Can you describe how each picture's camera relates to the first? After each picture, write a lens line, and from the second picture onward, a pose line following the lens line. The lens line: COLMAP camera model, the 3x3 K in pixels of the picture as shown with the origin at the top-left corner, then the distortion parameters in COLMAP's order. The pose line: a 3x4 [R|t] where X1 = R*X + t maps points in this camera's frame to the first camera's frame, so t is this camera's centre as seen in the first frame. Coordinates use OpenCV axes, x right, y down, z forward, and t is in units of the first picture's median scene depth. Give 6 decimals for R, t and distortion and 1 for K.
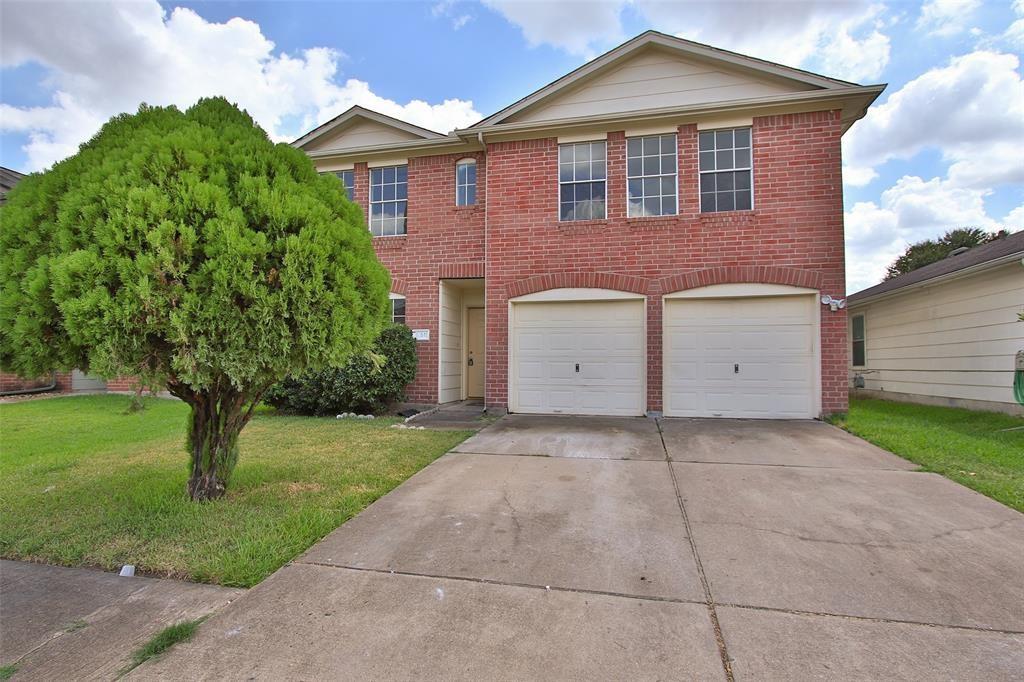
lens RADIAL K [[524.8, 0, 507.8], [0, 524.8, 342.7], [0, 0, 1]] dist [-0.002720, -0.000055]
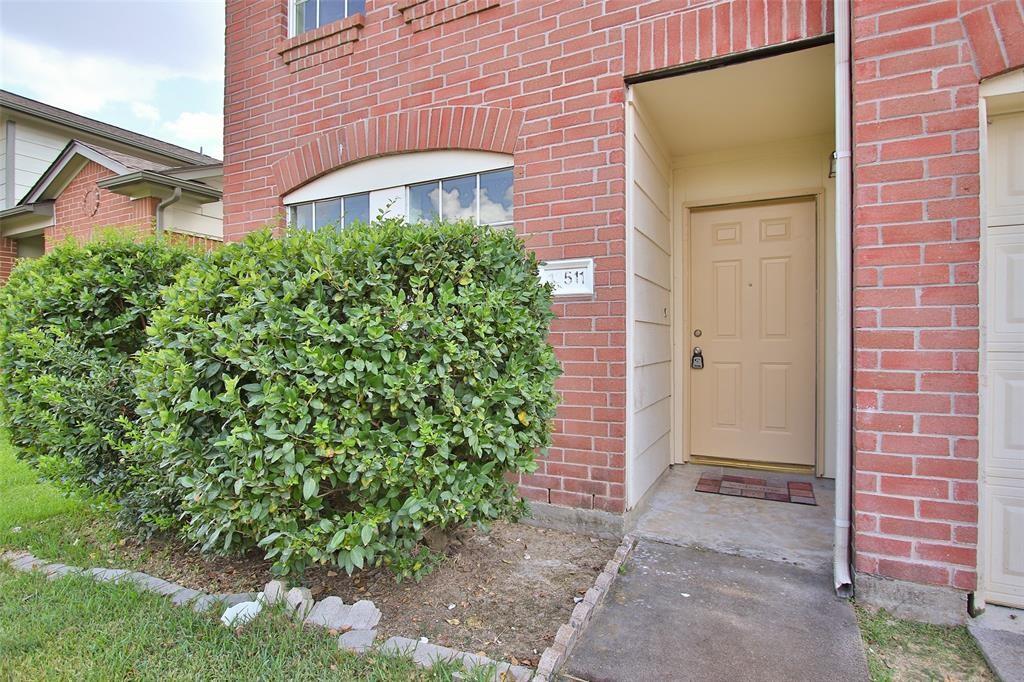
lens RADIAL K [[524.8, 0, 511.8], [0, 524.8, 340.3], [0, 0, 1]] dist [-0.002720, -0.000055]
pose [[0.974070, -0.006085, -0.226163, -0.128055], [0.014329, 0.999291, 0.034830, 0.009542], [0.225791, -0.037167, 0.973467, 0.703647]]
